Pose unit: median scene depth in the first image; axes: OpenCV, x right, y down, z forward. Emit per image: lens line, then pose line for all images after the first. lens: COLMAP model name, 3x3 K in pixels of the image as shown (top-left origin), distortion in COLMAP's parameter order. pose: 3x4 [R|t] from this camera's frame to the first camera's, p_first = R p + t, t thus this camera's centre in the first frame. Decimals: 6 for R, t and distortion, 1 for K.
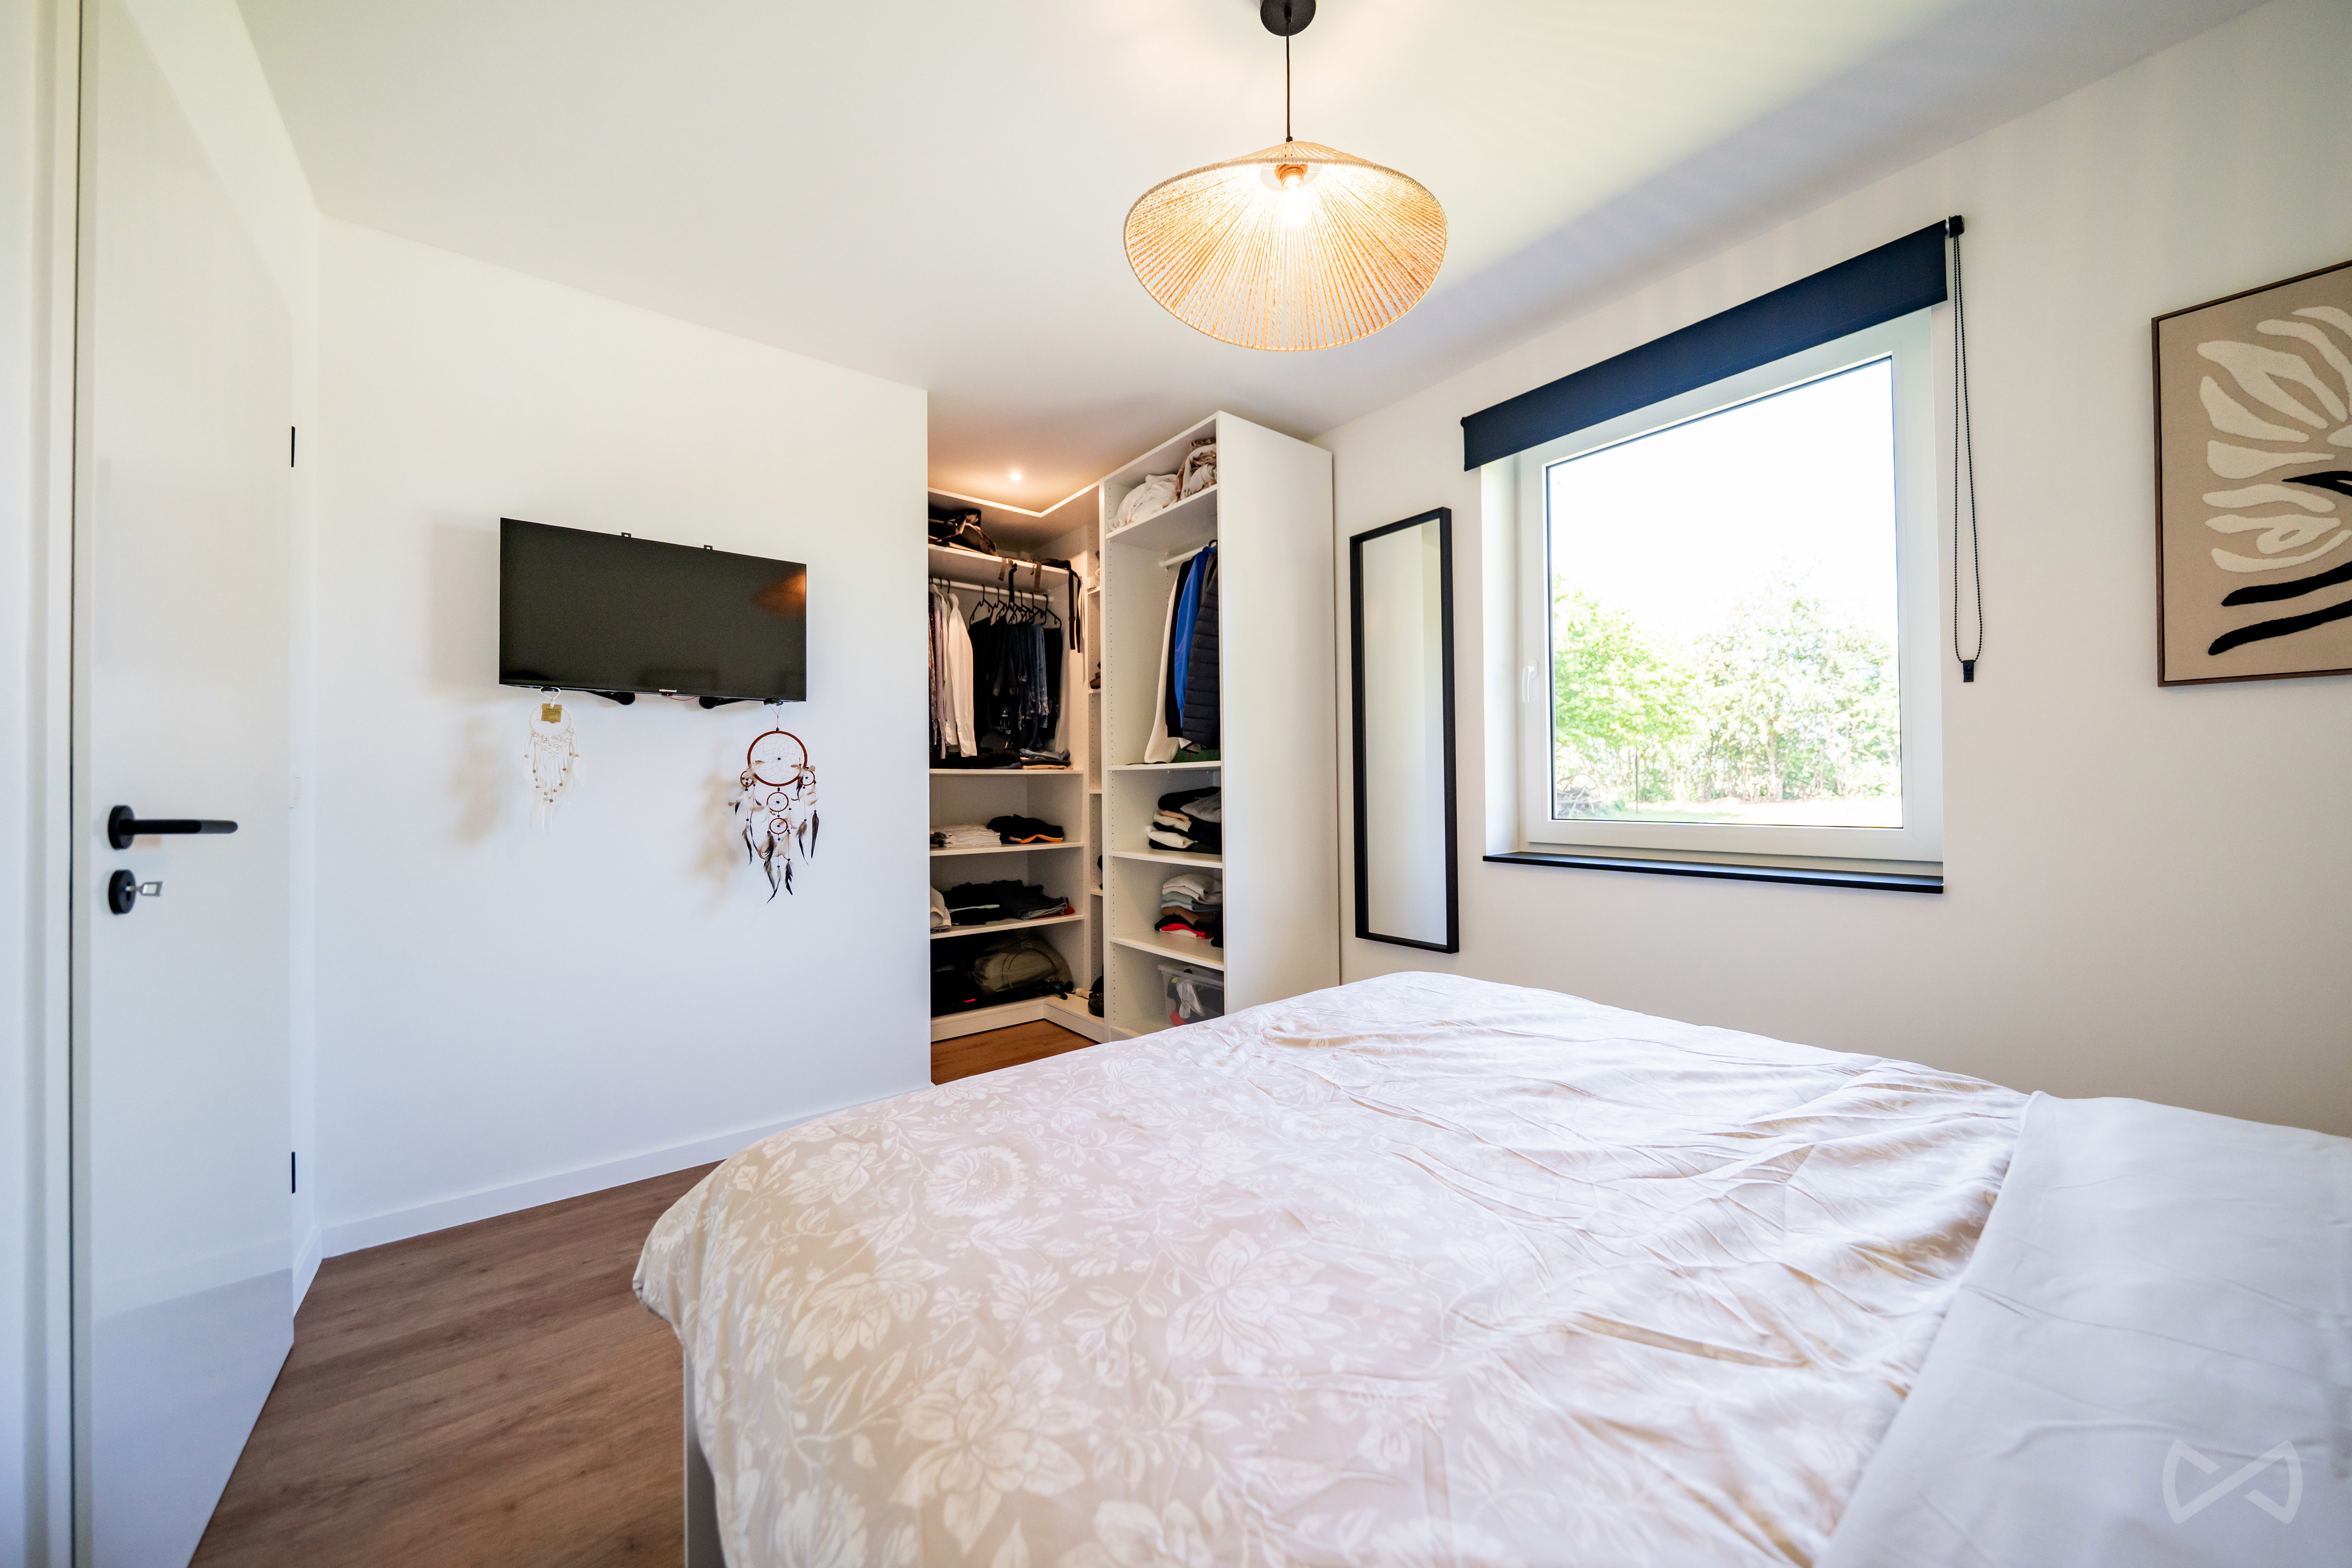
lens RADIAL K [[805.7, 0, 1184.2], [0, 805.7, 783.8], [0, 0, 1]] dist [-0.006941, 0.000051]
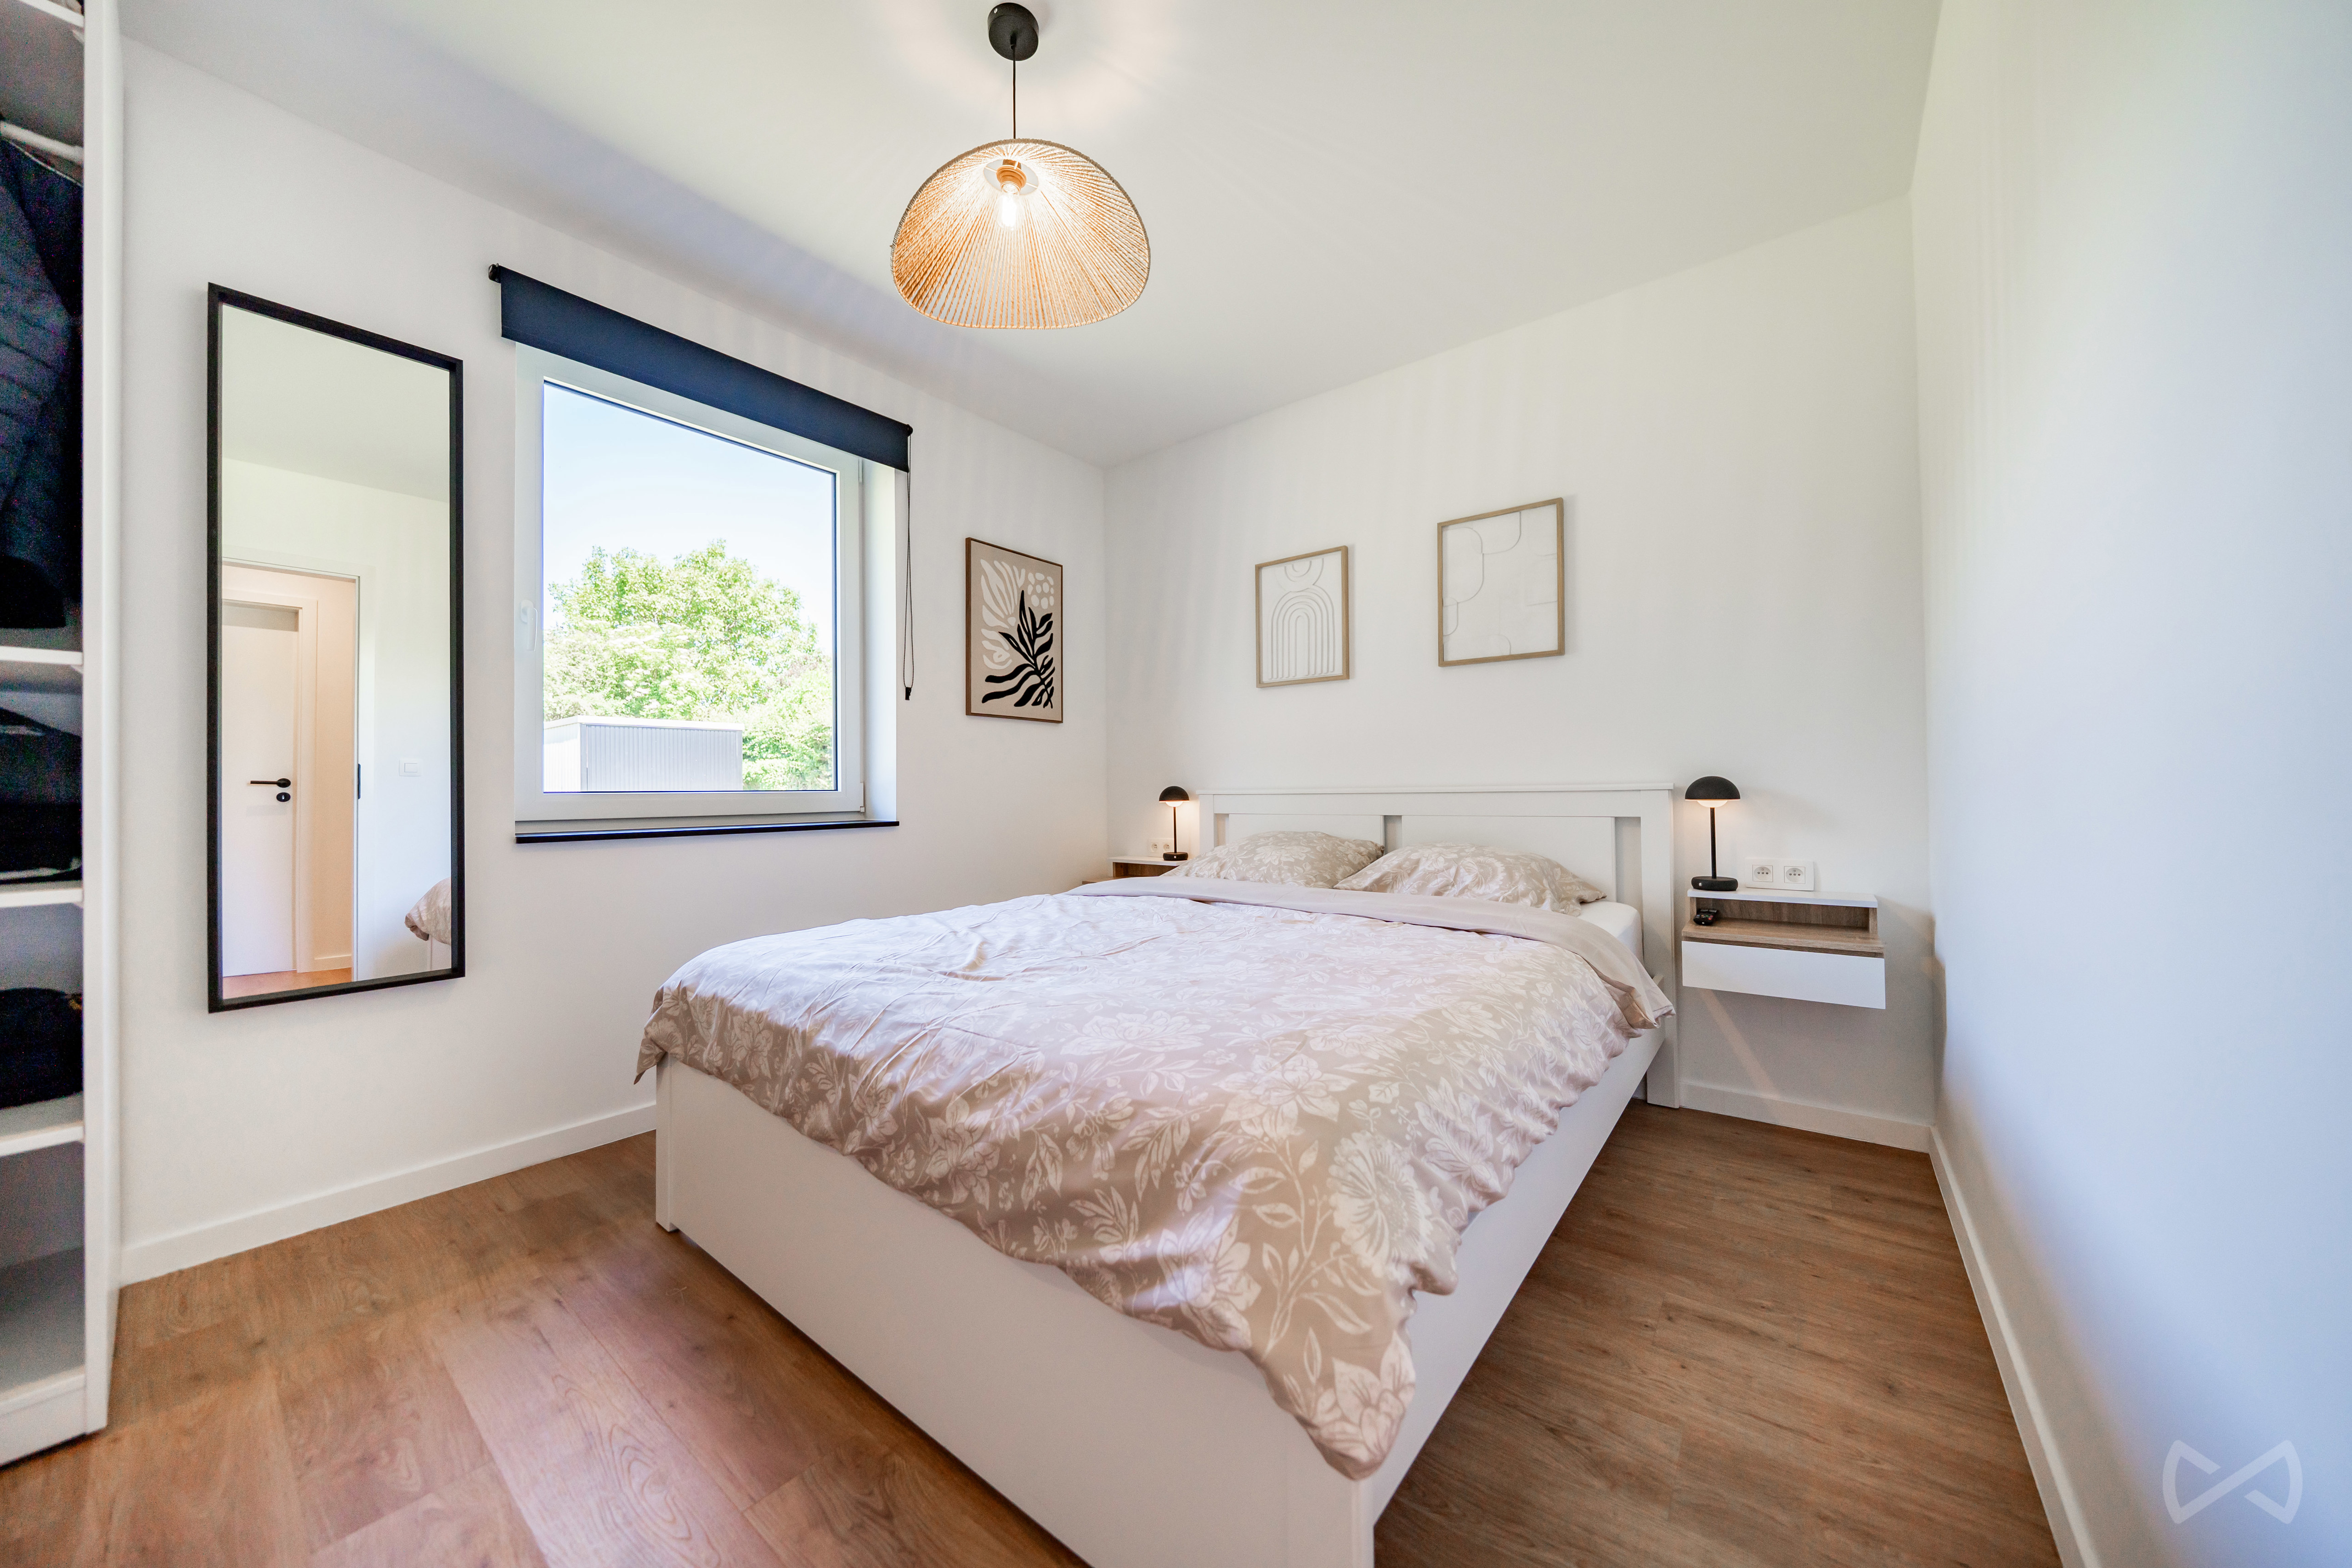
lens RADIAL K [[805.7, 0, 1184.2], [0, 805.7, 783.8], [0, 0, 1]] dist [-0.006941, 0.000051]
pose [[-0.240973, 0.022483, 0.970271, -0.999539], [0.015843, 0.999690, -0.019230, 0.112911], [-0.970403, 0.010738, -0.241254, 1.038149]]
